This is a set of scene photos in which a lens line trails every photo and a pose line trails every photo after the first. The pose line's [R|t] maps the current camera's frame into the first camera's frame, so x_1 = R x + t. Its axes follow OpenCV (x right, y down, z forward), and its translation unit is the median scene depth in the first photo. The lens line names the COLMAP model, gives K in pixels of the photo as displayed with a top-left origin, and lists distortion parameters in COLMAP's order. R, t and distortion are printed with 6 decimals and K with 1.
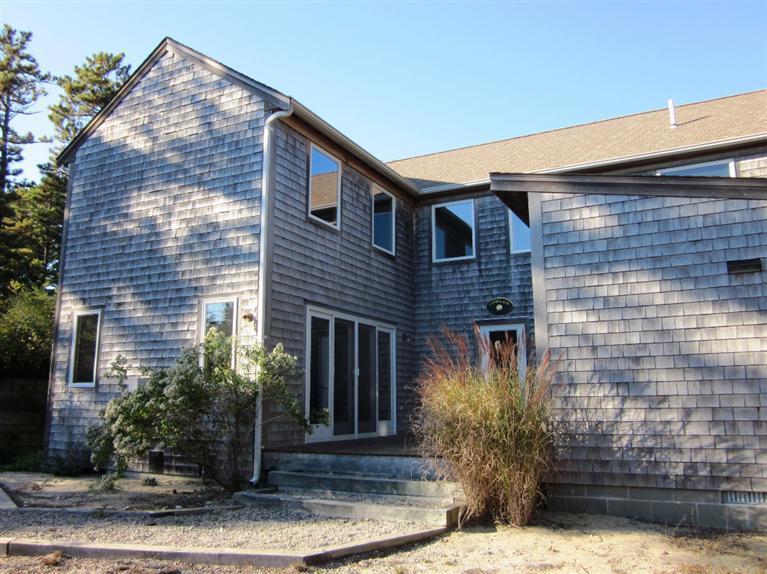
lens RADIAL K [[632.1, 0, 383.4], [0, 632.1, 286.1], [0, 0, 1]] dist [-0.036017, 0.001820]
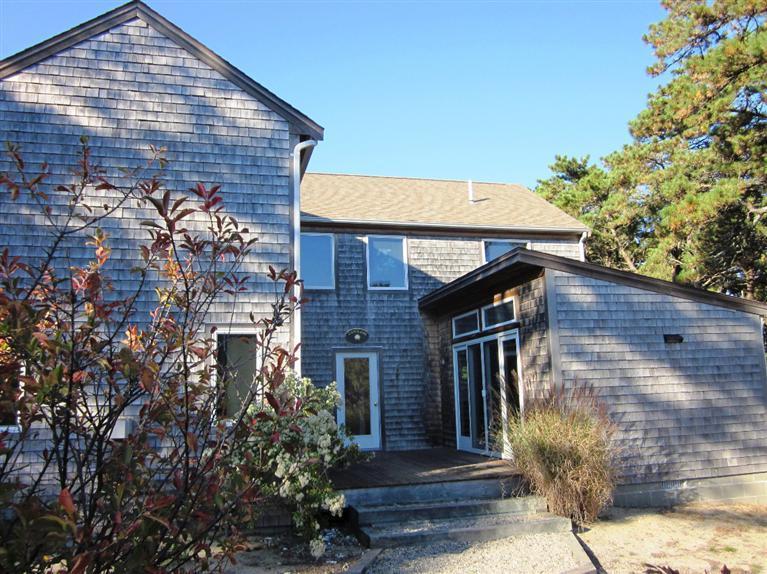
lens RADIAL K [[632.1, 0, 382.9], [0, 632.1, 286.2], [0, 0, 1]] dist [-0.036017, 0.001820]
pose [[0.755865, 0.090907, 0.648386, -0.650298], [-0.090514, 0.995314, -0.034030, -0.027189], [-0.648441, -0.032966, 0.760551, 0.166649]]
